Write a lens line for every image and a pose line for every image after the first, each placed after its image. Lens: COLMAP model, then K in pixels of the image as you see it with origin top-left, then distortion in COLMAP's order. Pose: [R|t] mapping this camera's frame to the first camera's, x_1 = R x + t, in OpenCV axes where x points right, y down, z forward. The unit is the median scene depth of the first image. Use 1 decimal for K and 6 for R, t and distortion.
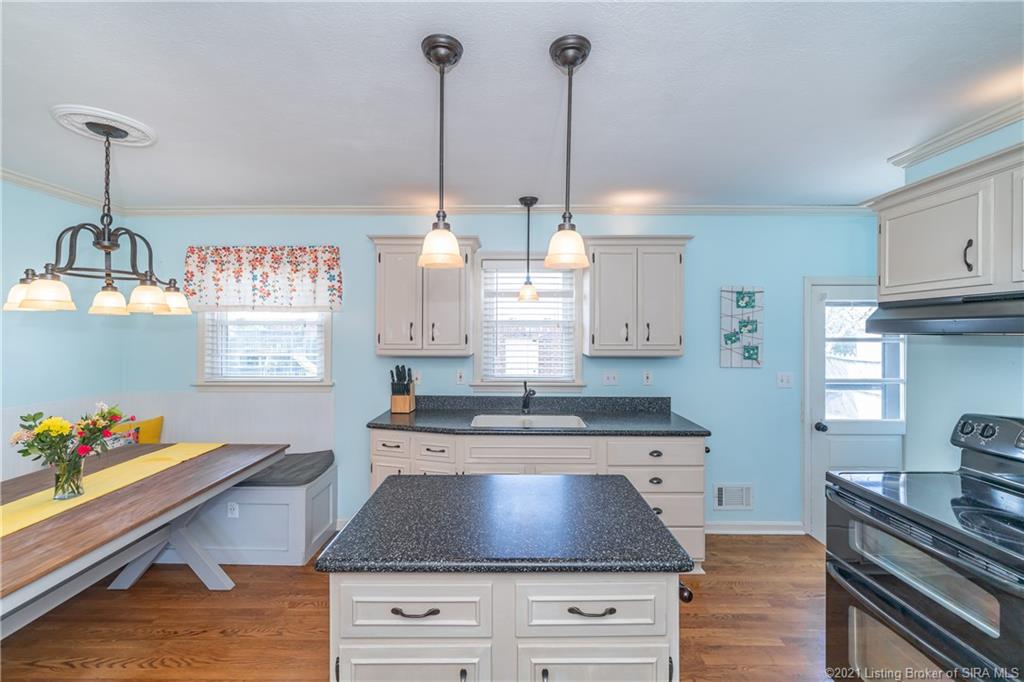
lens RADIAL K [[416.9, 0, 507.7], [0, 416.9, 331.6], [0, 0, 1]] dist [-0.000330, 0.000020]
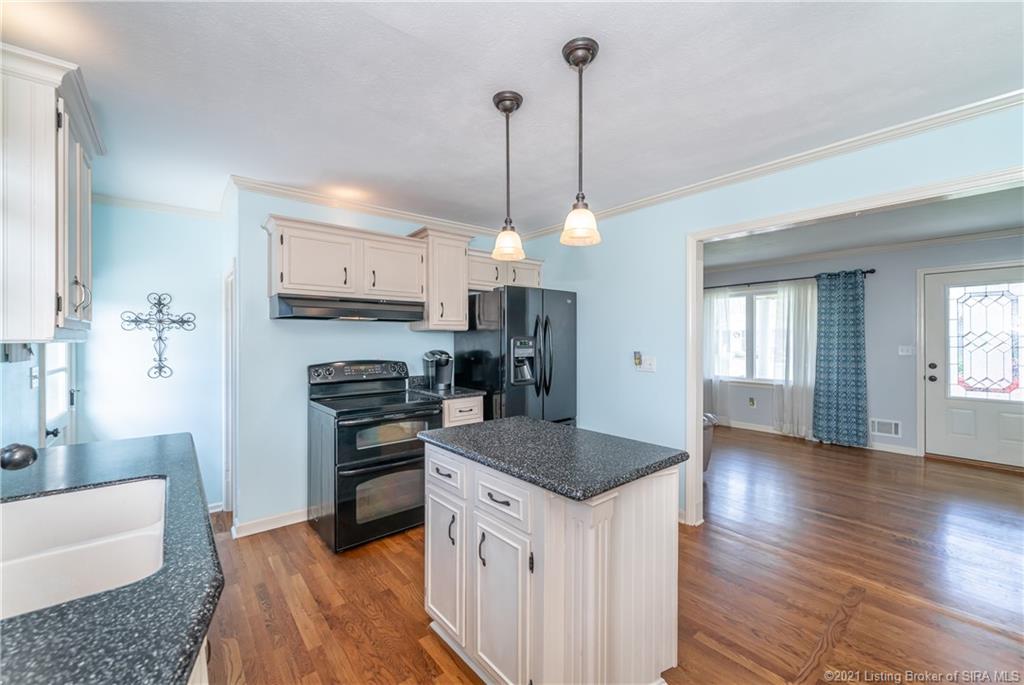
lens RADIAL K [[405.9, 0, 511.6], [0, 405.9, 339.9], [0, 0, 1]] dist [0.000128, -0.000012]
pose [[-0.648726, -0.006564, 0.760993, -0.393354], [-0.002520, 0.999976, 0.006477, 0.046312], [-0.761018, 0.002284, -0.648727, 0.830935]]
